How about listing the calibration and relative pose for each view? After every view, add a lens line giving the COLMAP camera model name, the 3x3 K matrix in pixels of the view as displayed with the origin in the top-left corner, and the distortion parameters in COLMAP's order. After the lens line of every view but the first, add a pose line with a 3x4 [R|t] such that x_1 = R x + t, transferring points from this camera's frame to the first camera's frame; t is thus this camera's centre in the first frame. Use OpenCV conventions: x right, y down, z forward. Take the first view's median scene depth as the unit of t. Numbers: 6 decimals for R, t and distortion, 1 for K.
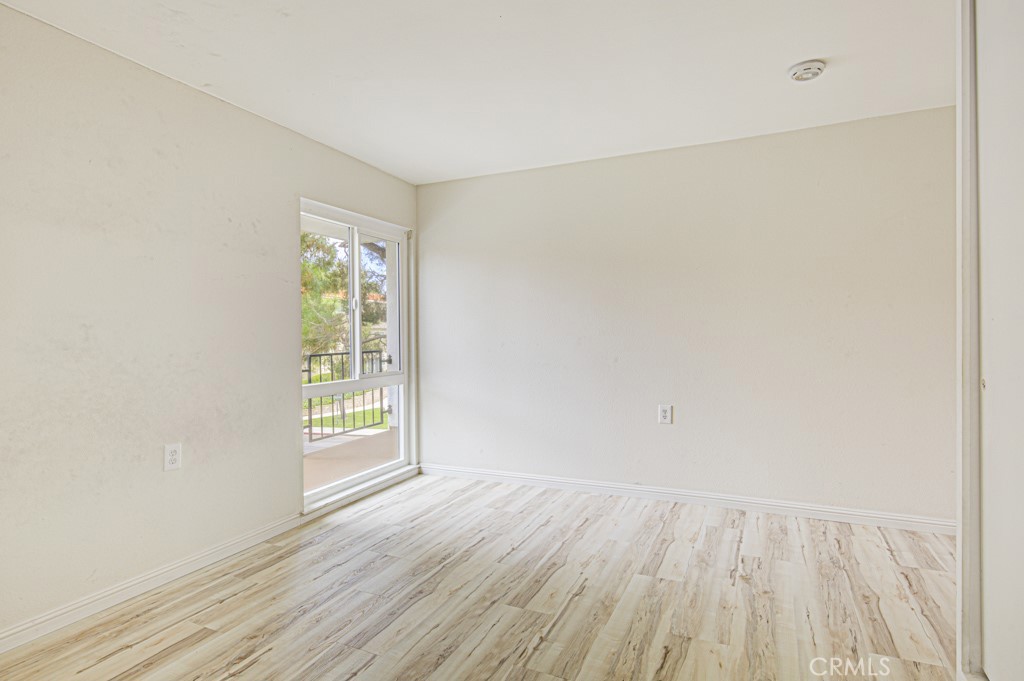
lens RADIAL K [[530.3, 0, 512.0], [0, 530.3, 340.5], [0, 0, 1]] dist [-0.010802, 0.001218]
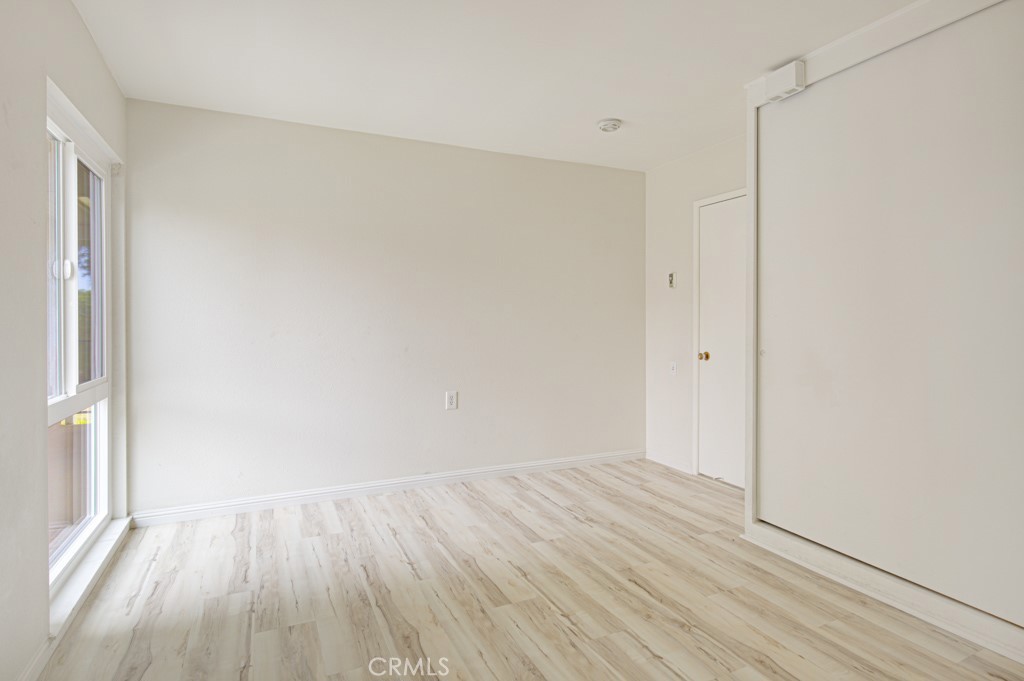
lens RADIAL K [[552.9, 0, 518.6], [0, 552.9, 329.9], [0, 0, 1]] dist [-0.005332, 0.002801]
pose [[0.635469, -0.002194, 0.772123, -0.555386], [0.001409, 0.999998, 0.001682, -0.000768], [-0.772125, 0.000020, 0.635471, 0.249297]]
